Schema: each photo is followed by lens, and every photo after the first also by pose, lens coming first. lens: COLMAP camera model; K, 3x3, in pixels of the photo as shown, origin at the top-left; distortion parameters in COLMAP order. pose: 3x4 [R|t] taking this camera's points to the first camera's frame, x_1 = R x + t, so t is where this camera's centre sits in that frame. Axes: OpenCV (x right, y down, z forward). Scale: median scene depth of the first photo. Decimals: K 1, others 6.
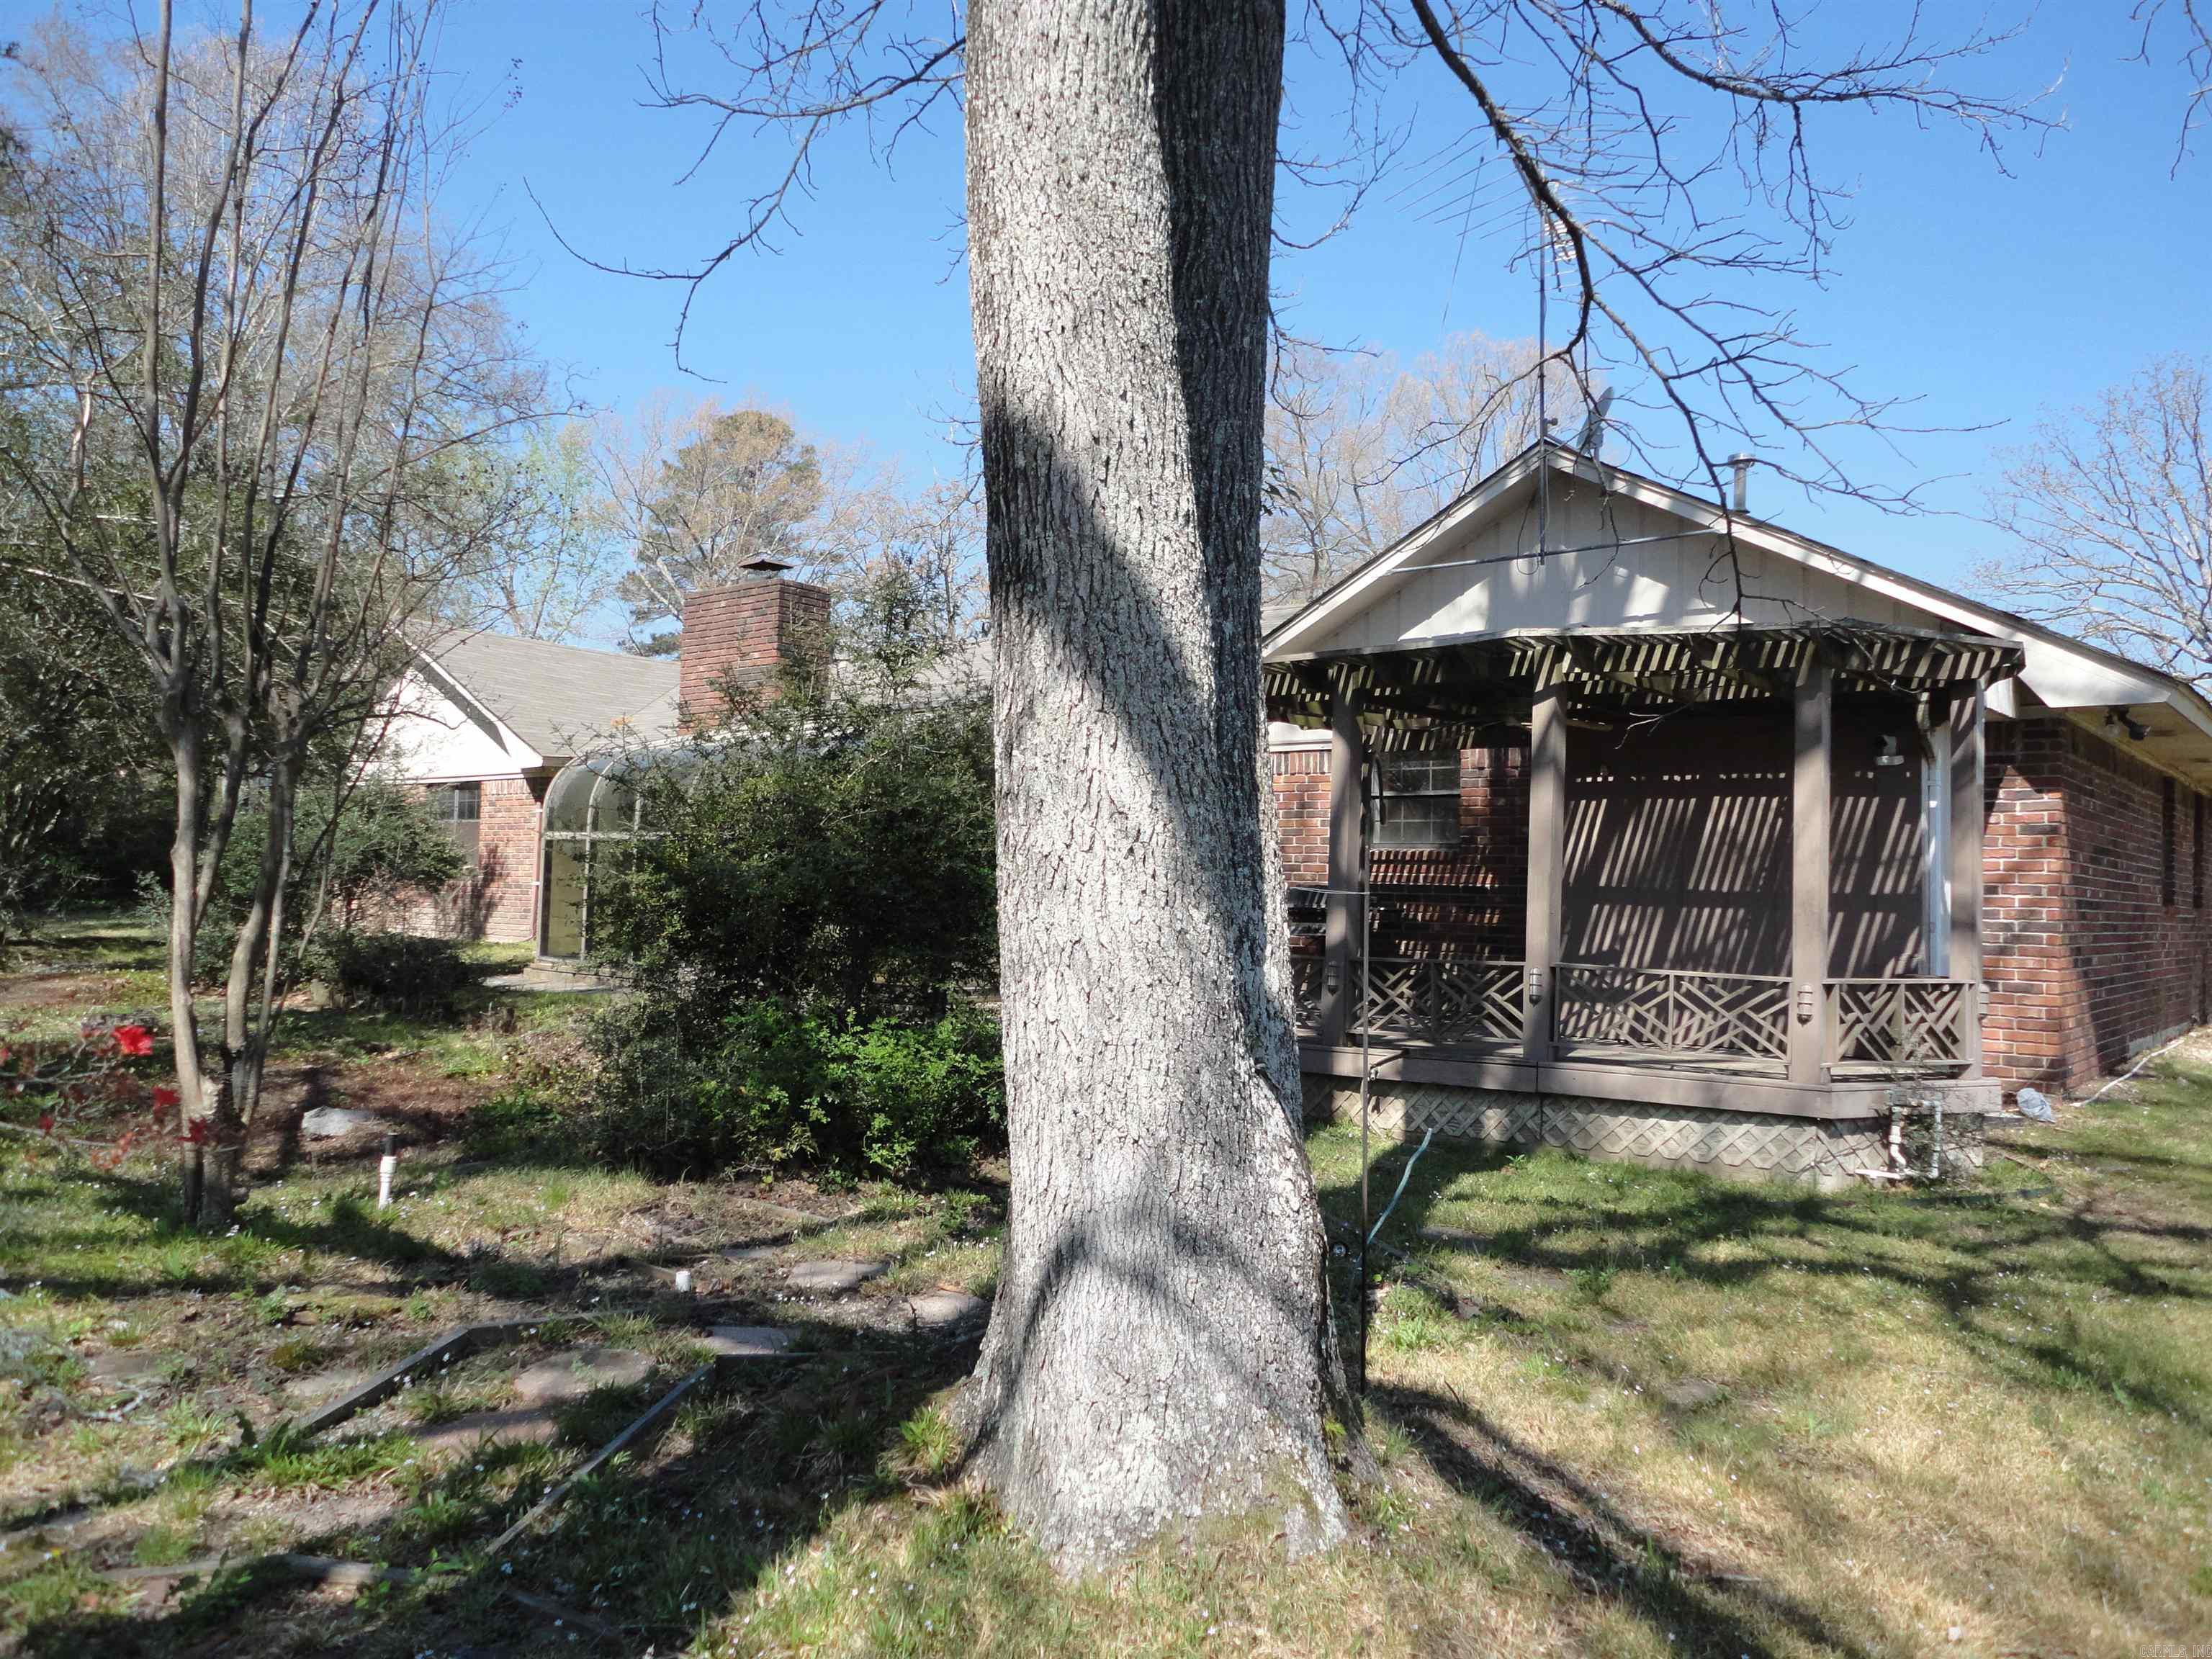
lens RADIAL K [[1591.2, 0, 1106.0], [0, 1591.2, 829.5], [0, 0, 1]] dist [-0.008205, -0.000384]
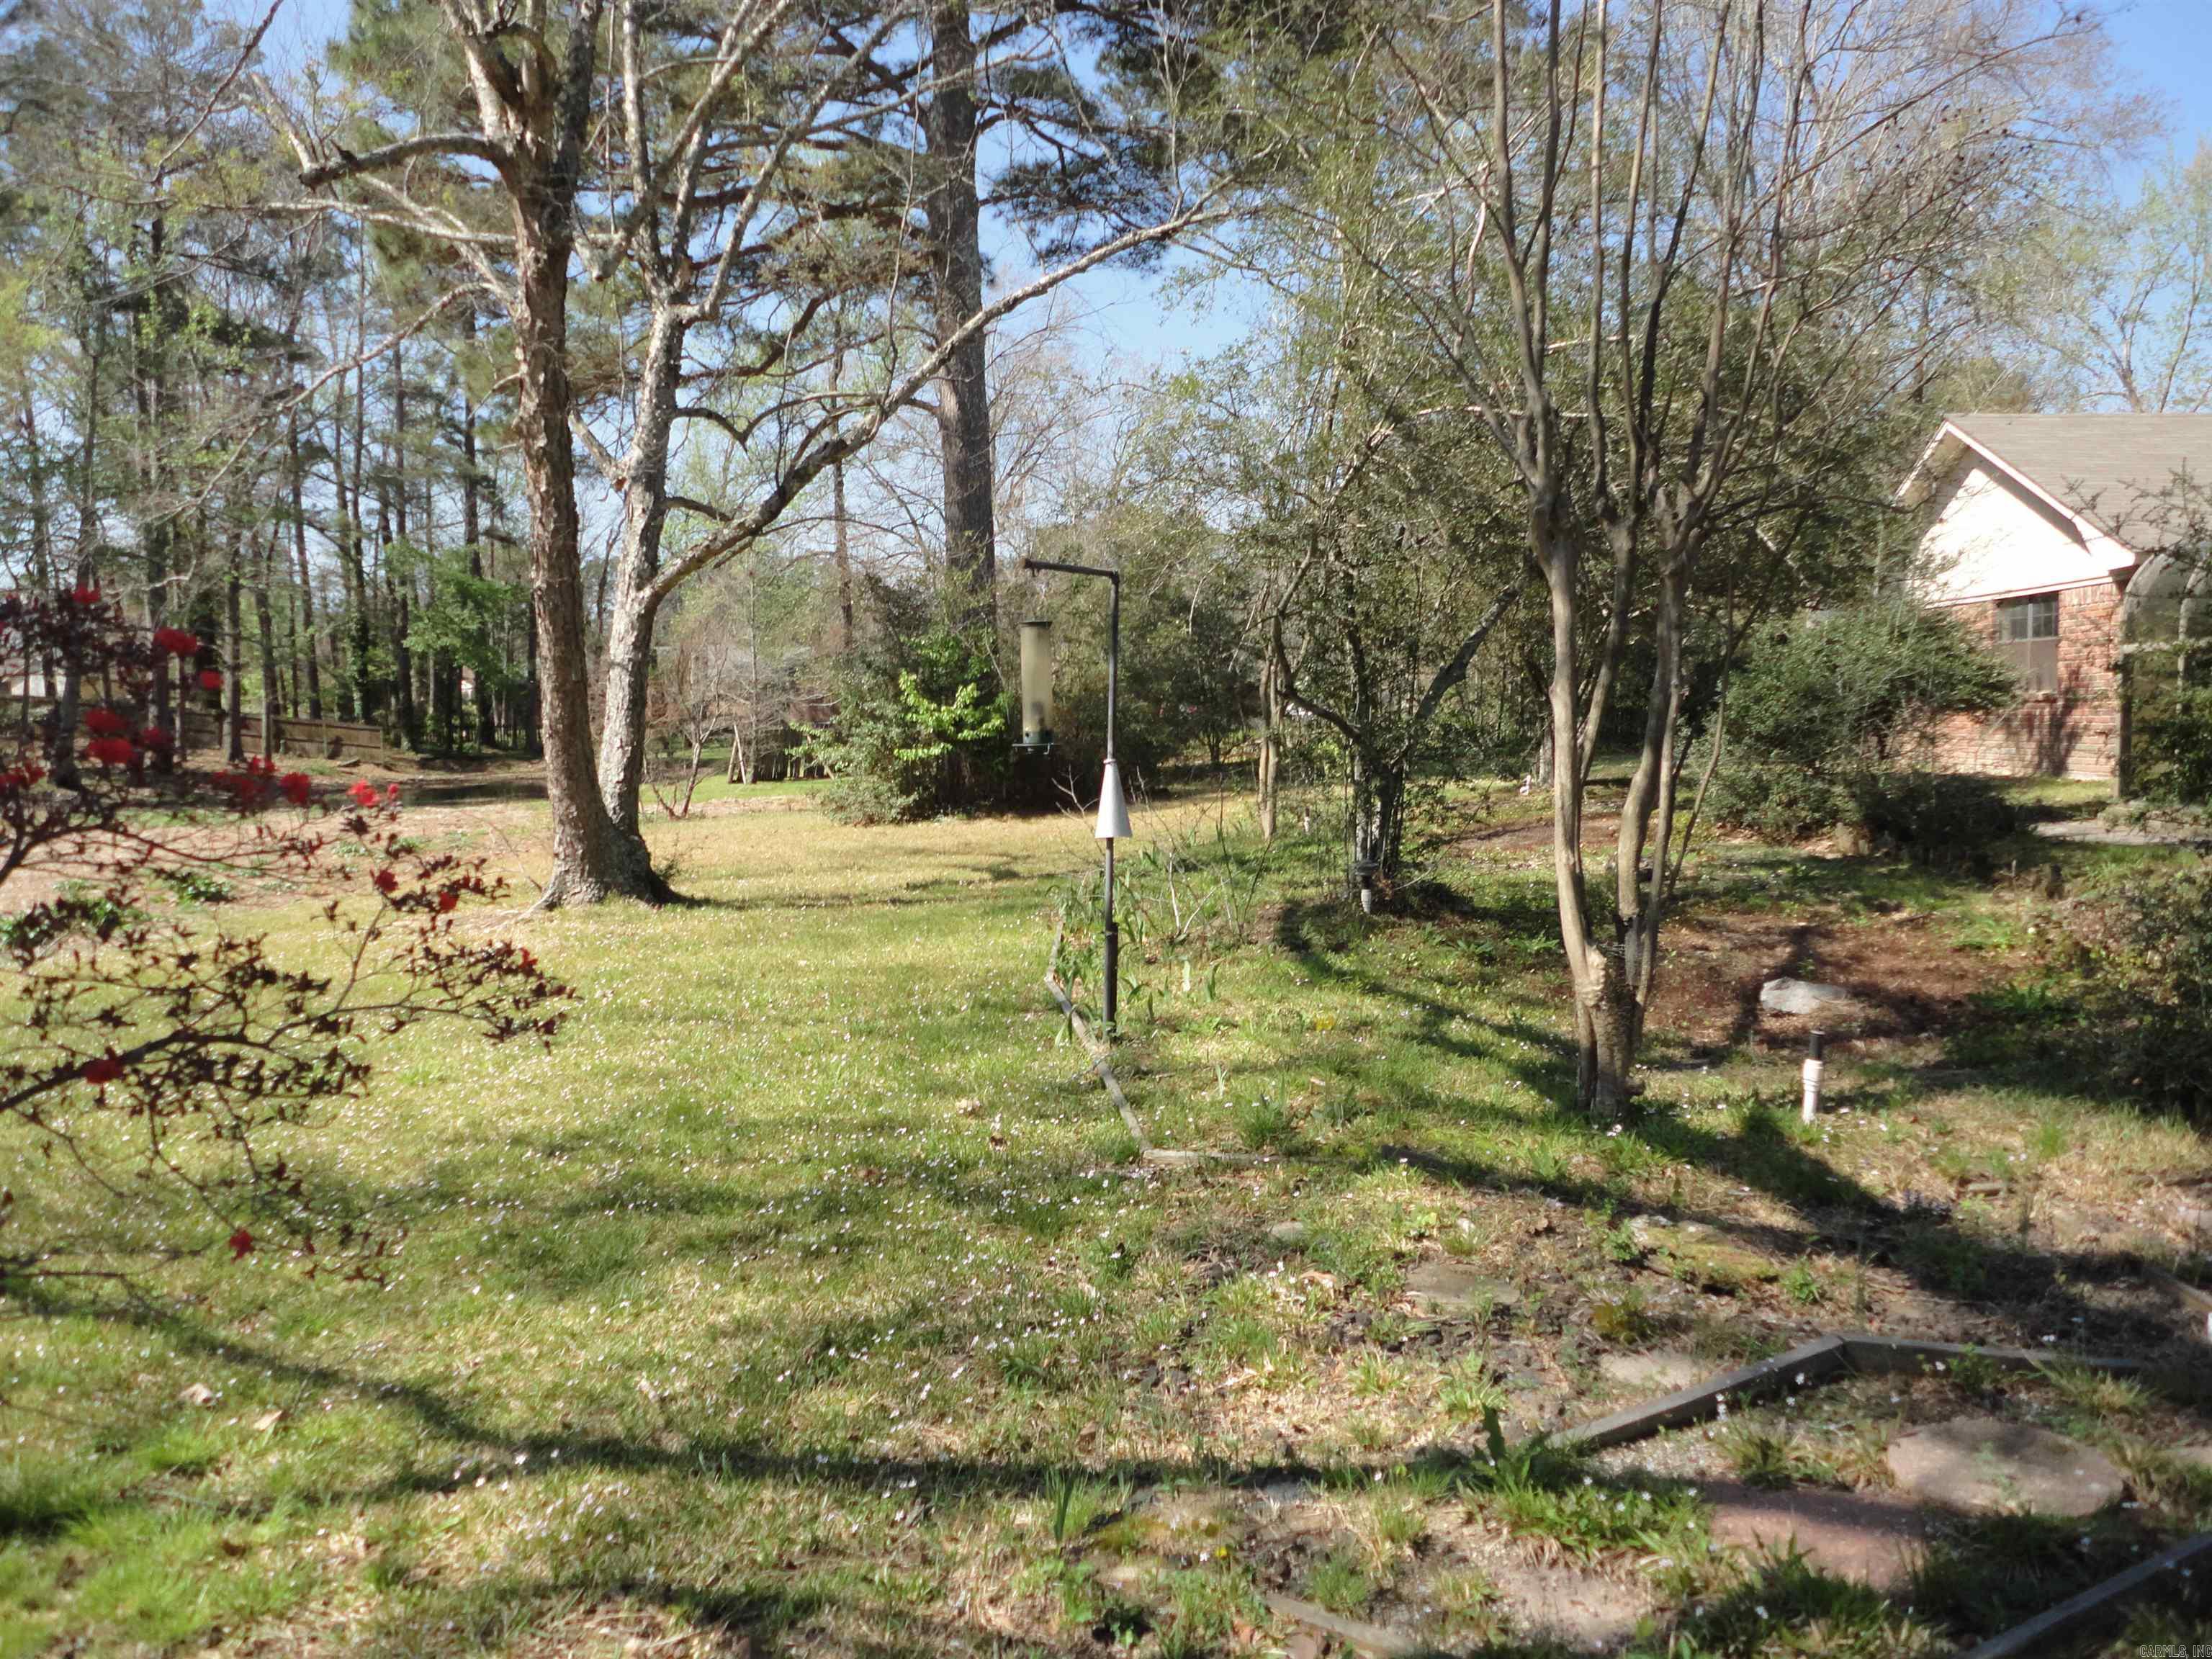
lens RADIAL K [[1591.2, 0, 1106.0], [0, 1591.2, 829.5], [0, 0, 1]] dist [-0.008205, -0.000384]
pose [[0.591045, 0.021771, -0.806345, -0.022169], [0.062553, 0.995388, 0.072727, 0.010932], [0.804209, -0.093424, 0.586958, 0.267412]]
